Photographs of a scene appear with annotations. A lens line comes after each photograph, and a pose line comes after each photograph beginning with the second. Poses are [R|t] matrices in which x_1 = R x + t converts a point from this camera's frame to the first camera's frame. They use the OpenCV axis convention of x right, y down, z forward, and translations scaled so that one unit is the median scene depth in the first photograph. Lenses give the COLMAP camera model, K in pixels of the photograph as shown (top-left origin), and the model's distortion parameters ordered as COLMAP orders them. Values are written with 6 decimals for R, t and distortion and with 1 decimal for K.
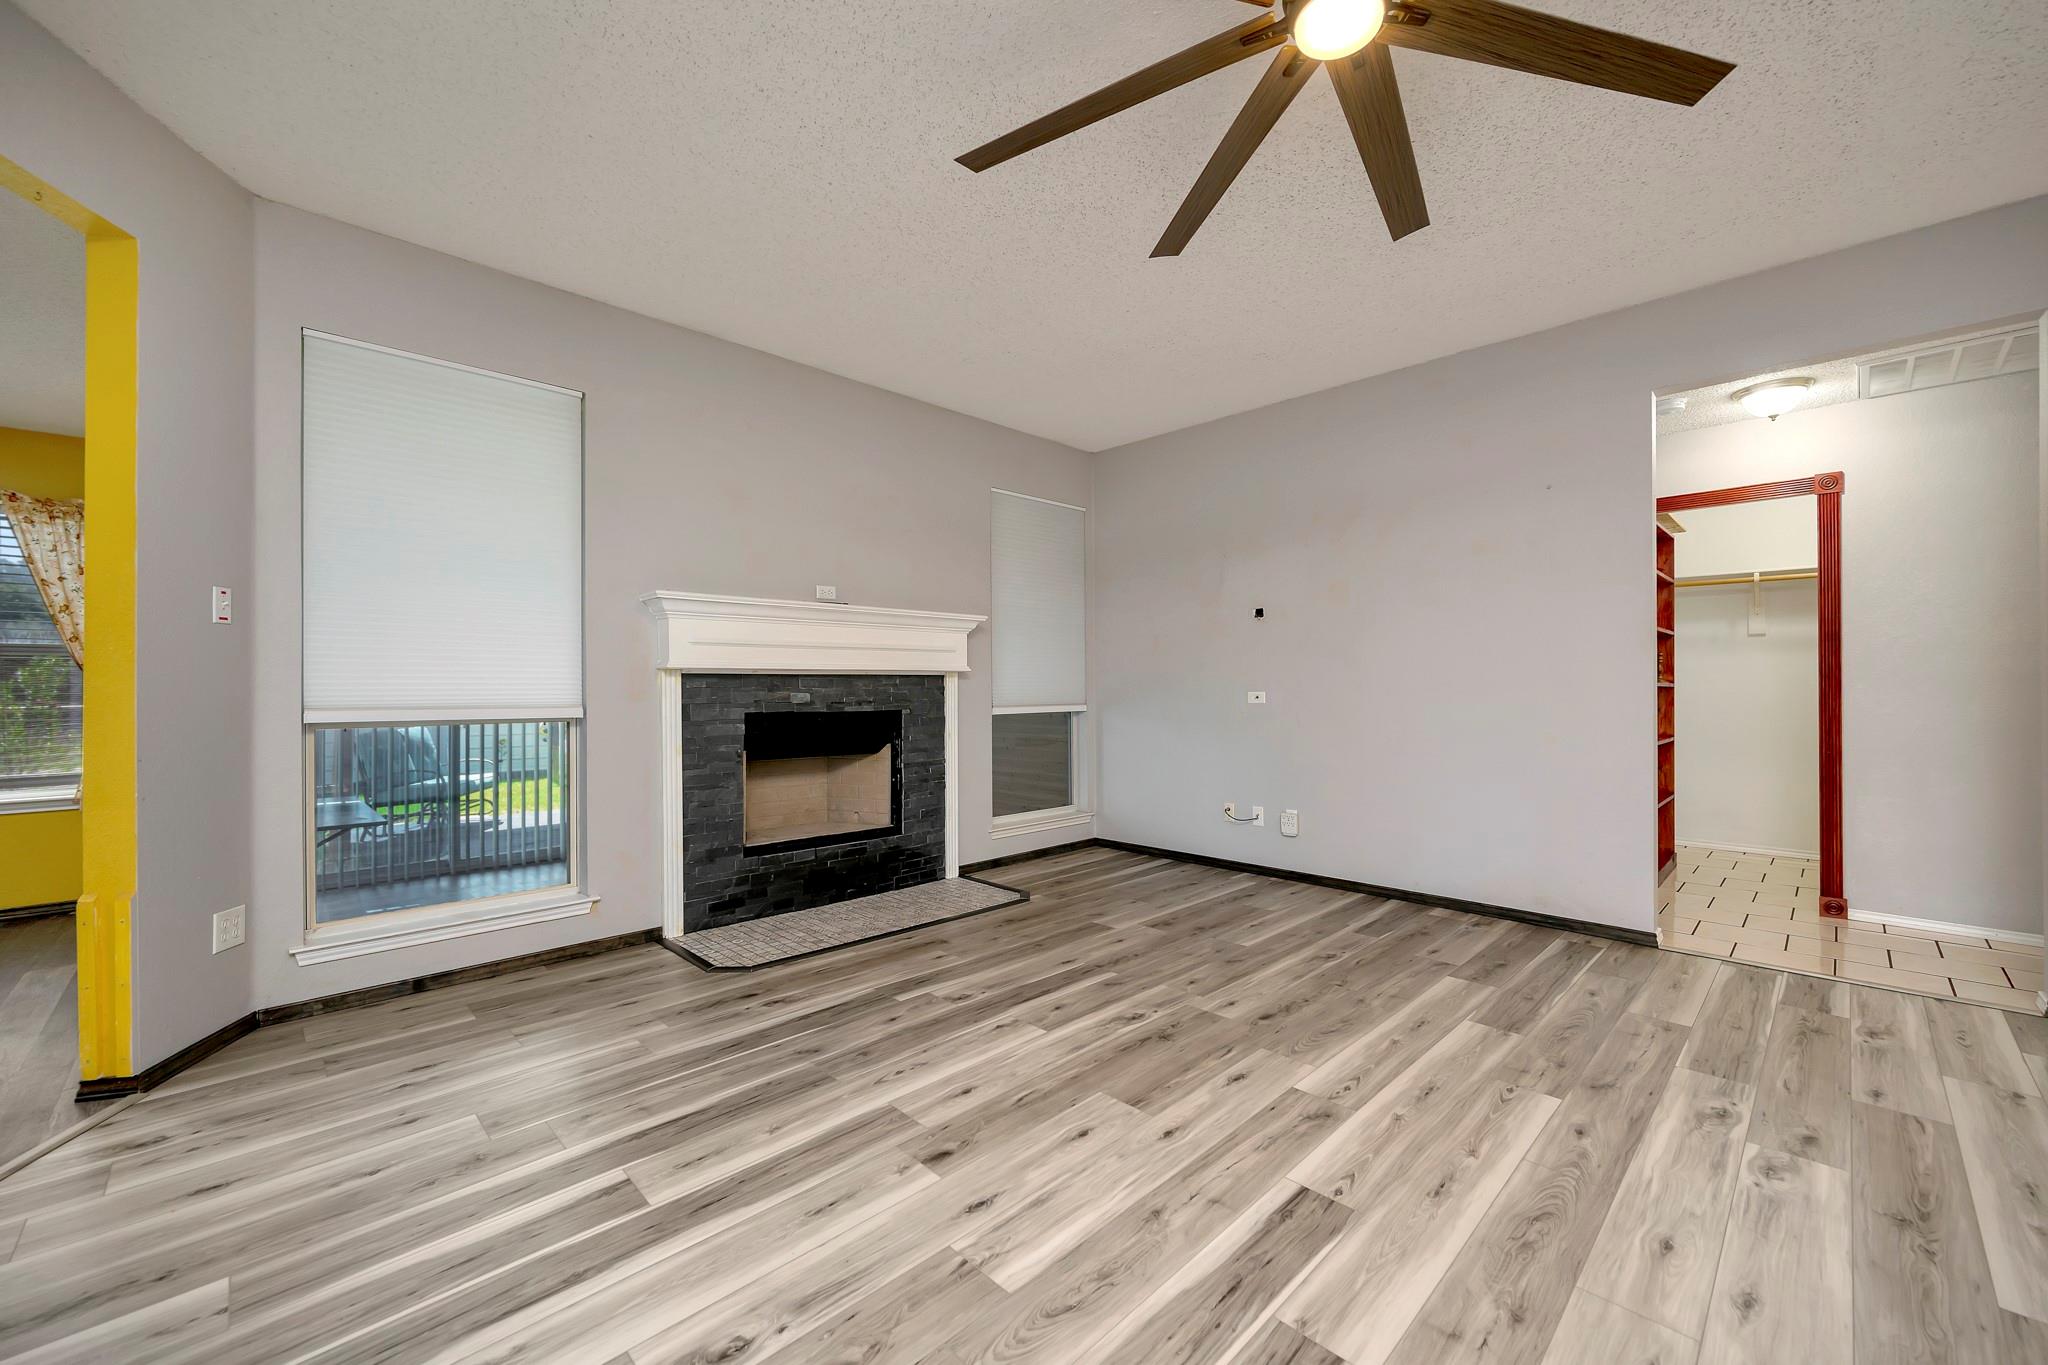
lens RADIAL K [[807.8, 0, 1031.5], [0, 807.8, 686.3], [0, 0, 1]] dist [-0.003567, 0.000770]
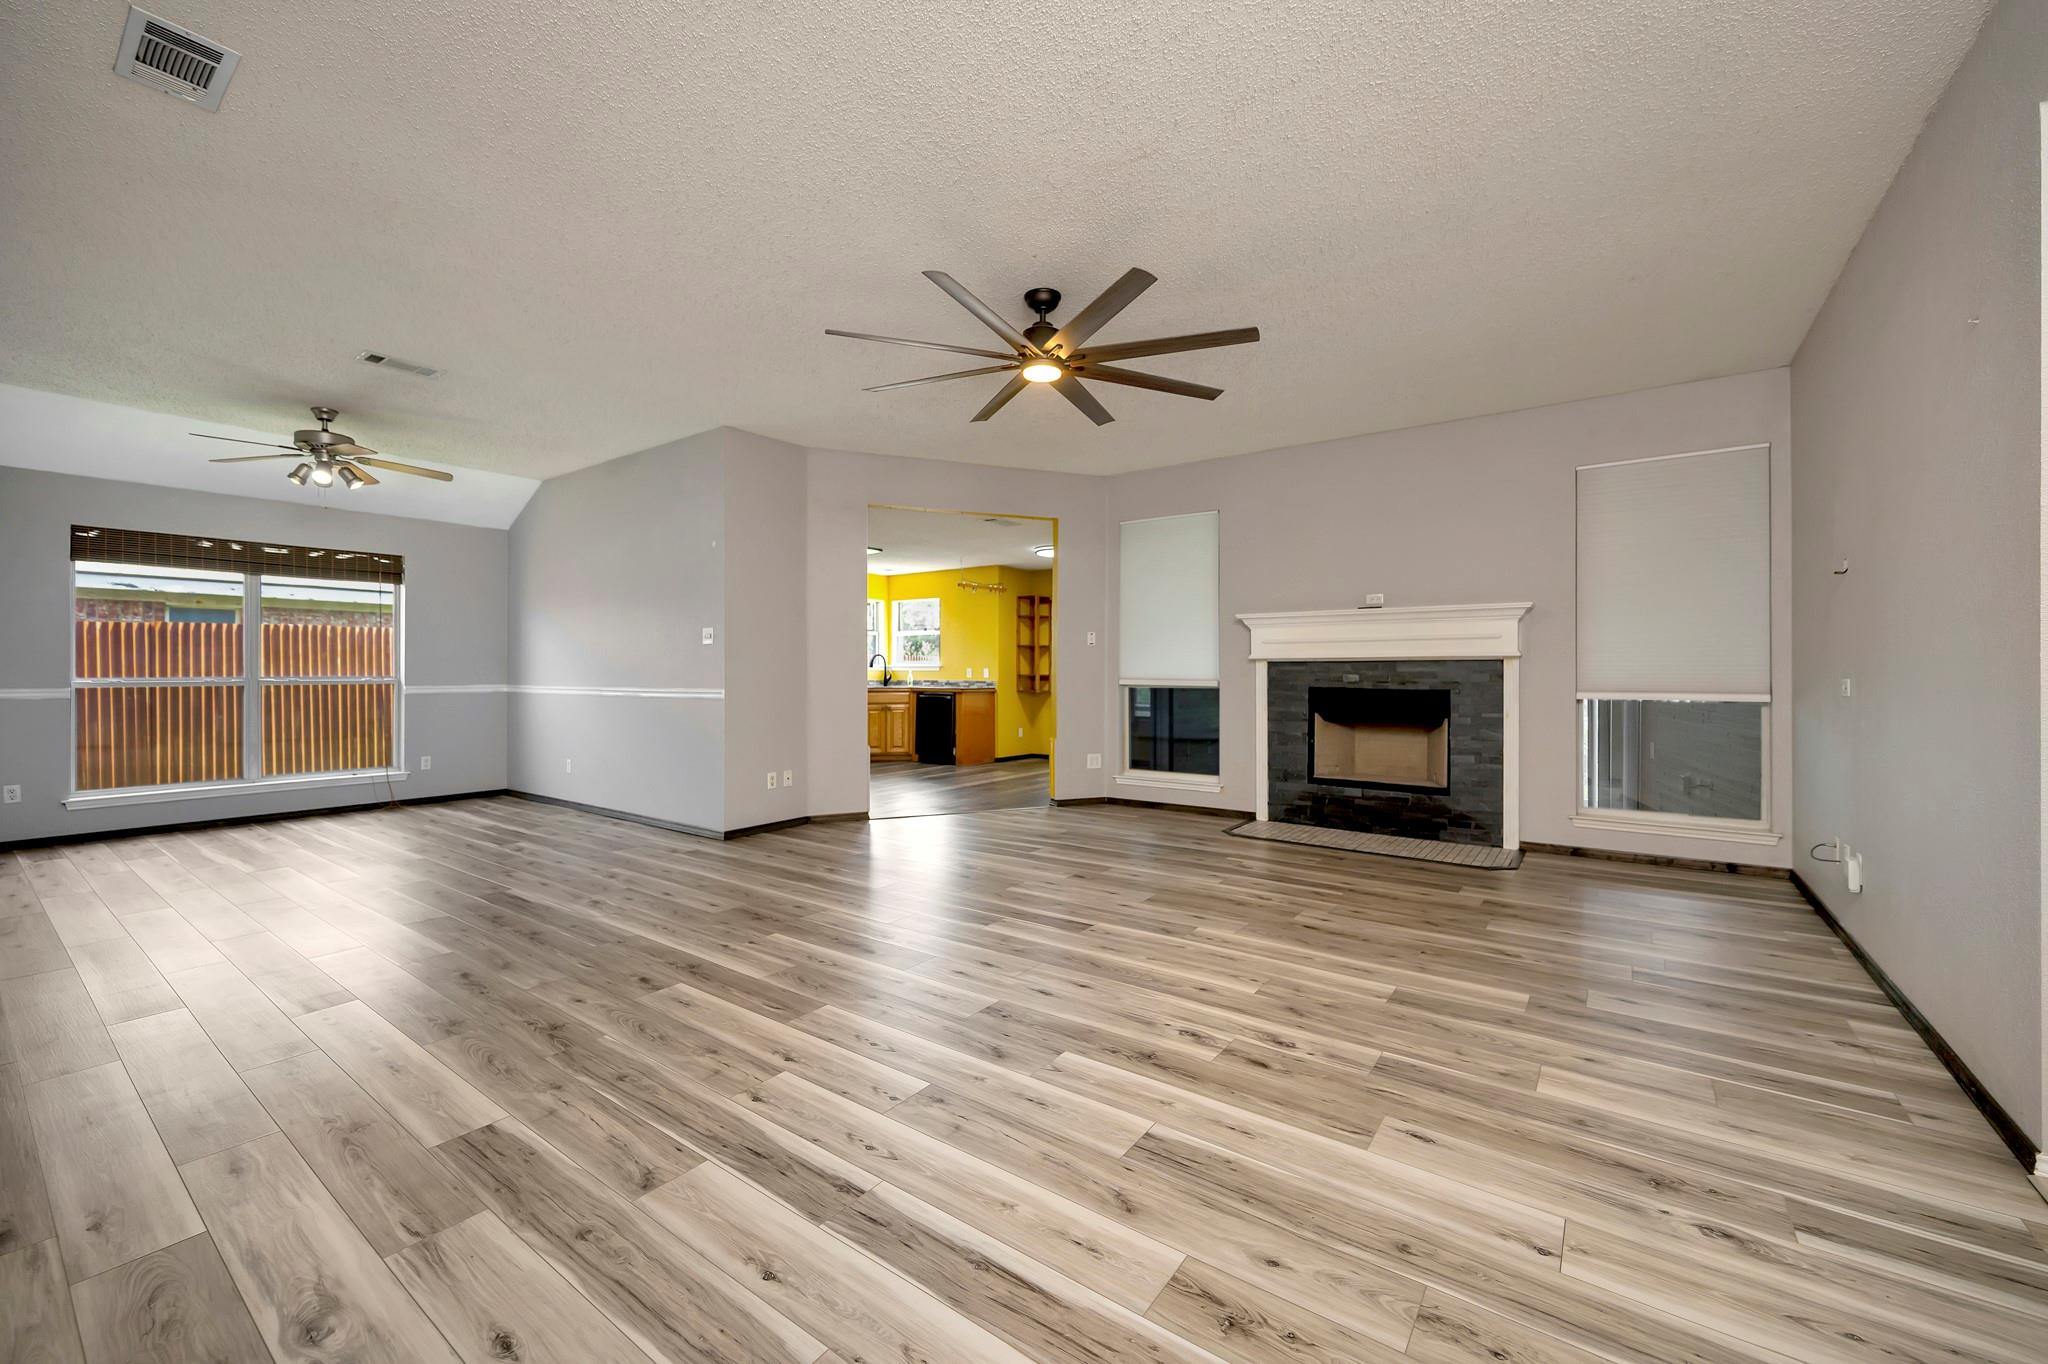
lens RADIAL K [[807.8, 0, 1033.0], [0, 807.8, 667.8], [0, 0, 1]] dist [-0.003567, 0.000770]
pose [[0.161495, -0.000087, -0.986874, 1.252006], [-0.000189, 1.000000, -0.000119, -0.003687], [0.986874, 0.000206, 0.161495, 0.297986]]
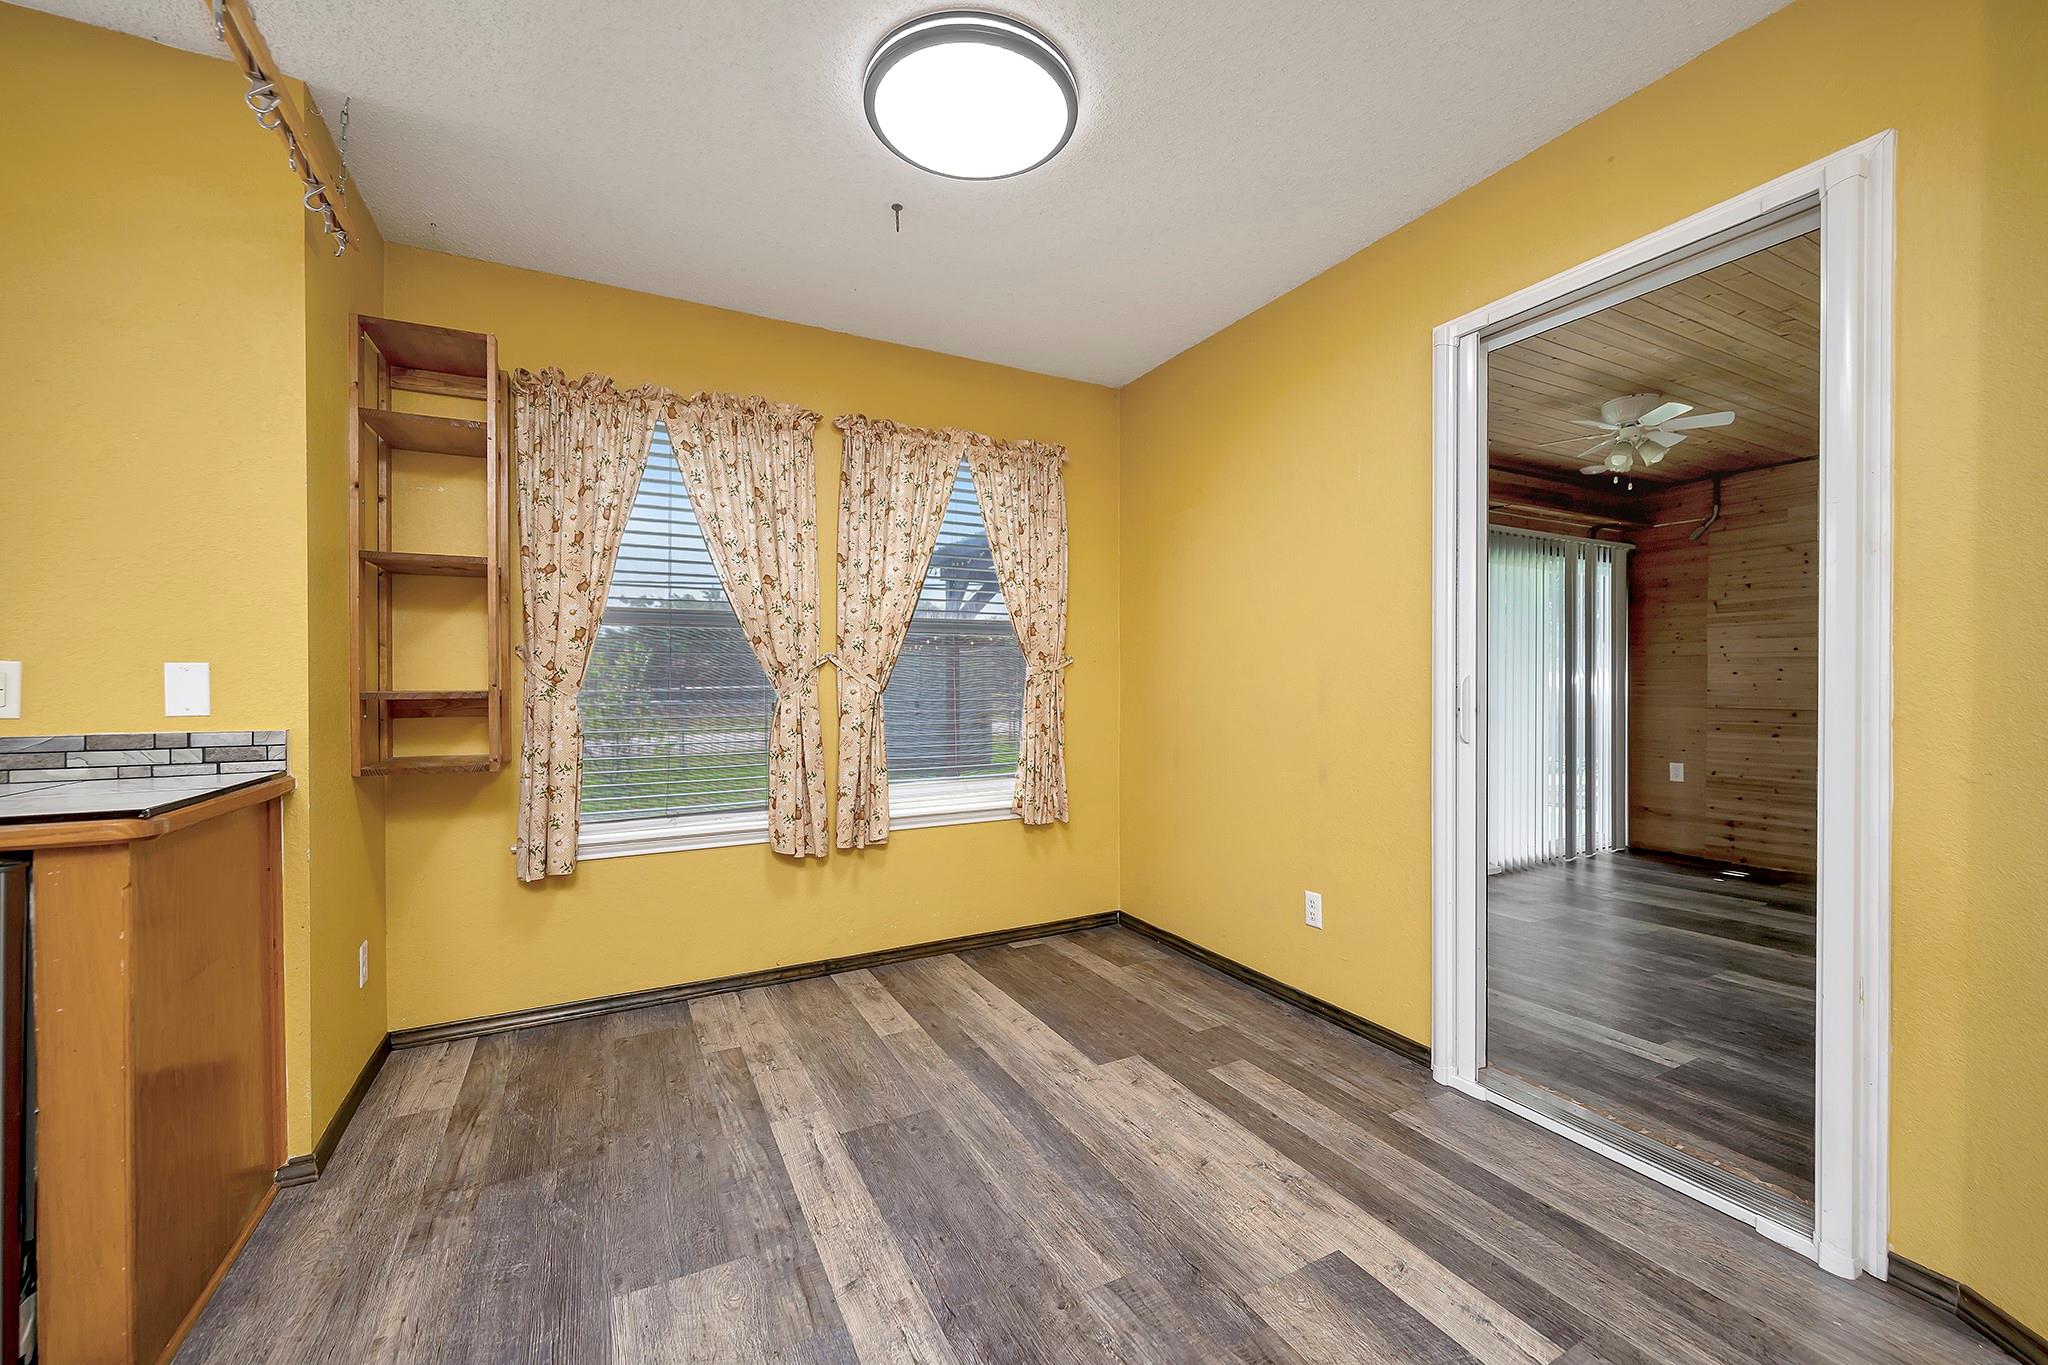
lens RADIAL K [[807.8, 0, 1025.1], [0, 807.8, 683.4], [0, 0, 1]] dist [-0.003567, 0.000770]
pose [[0.955966, 0.001541, -0.293472, -1.204268], [0.000115, 0.999984, 0.005625, 0.011755], [0.293476, -0.005411, 0.955951, 0.280808]]
